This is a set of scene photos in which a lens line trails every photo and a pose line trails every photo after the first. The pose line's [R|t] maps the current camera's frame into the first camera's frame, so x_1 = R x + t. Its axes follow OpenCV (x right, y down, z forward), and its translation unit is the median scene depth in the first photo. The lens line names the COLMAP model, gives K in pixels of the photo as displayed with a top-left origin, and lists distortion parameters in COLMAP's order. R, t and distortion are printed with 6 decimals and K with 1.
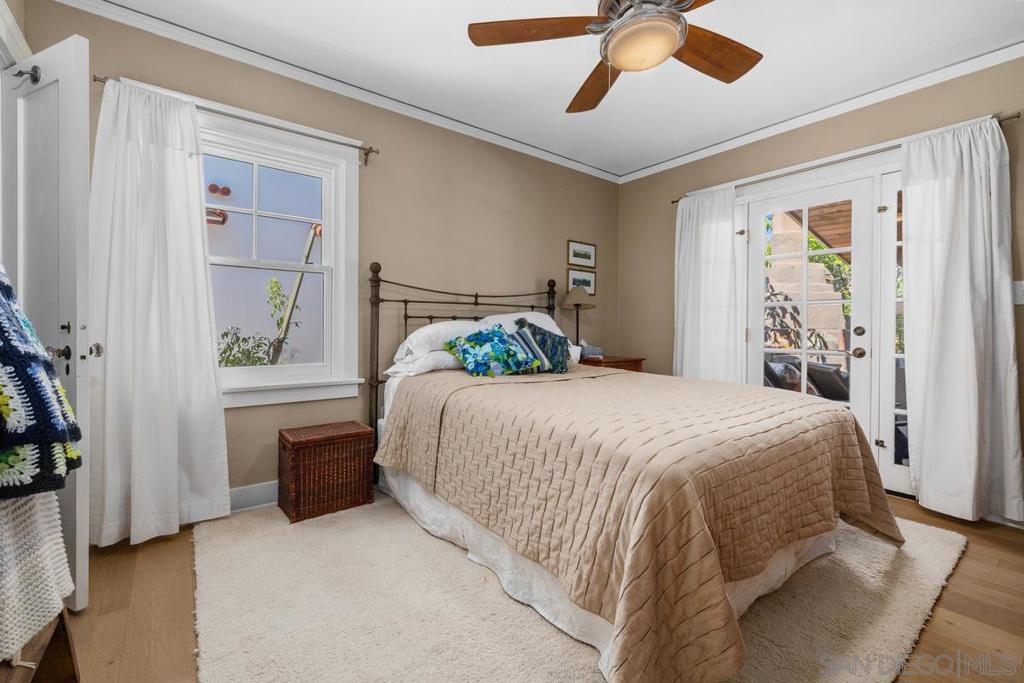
lens RADIAL K [[447.1, 0, 512.0], [0, 447.1, 341.5], [0, 0, 1]] dist [0.000914, 0.000084]
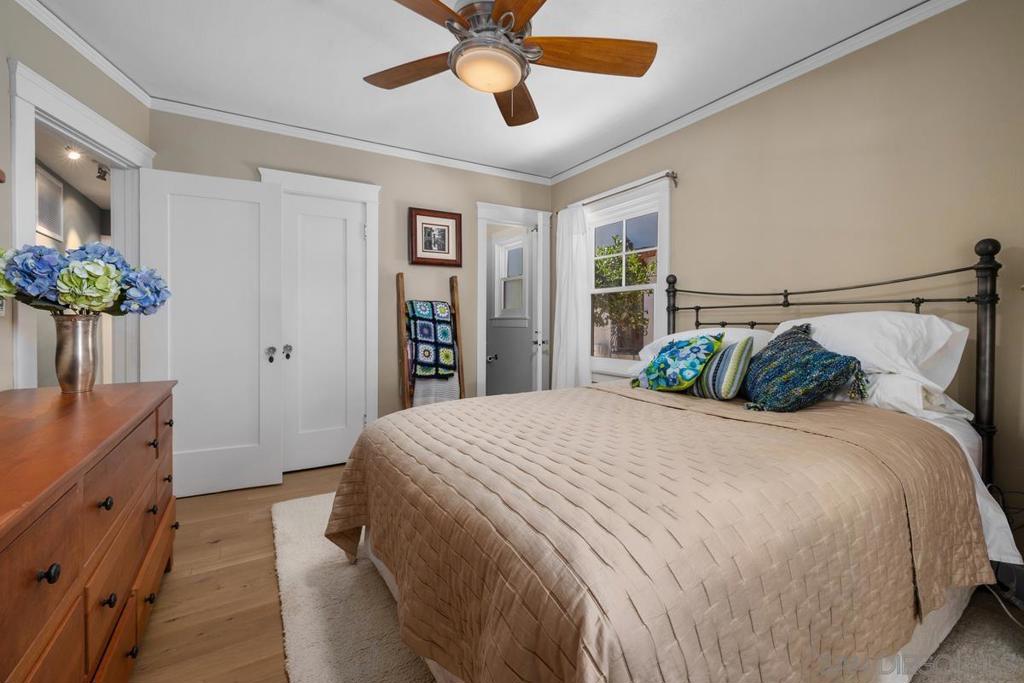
lens RADIAL K [[447.1, 0, 512.0], [0, 447.1, 341.5], [0, 0, 1]] dist [0.000914, 0.000084]
pose [[-0.121951, 0.022313, -0.992285, 0.784603], [-0.047321, 0.998480, 0.028268, -0.025459], [0.991407, 0.050403, -0.120710, 0.716067]]
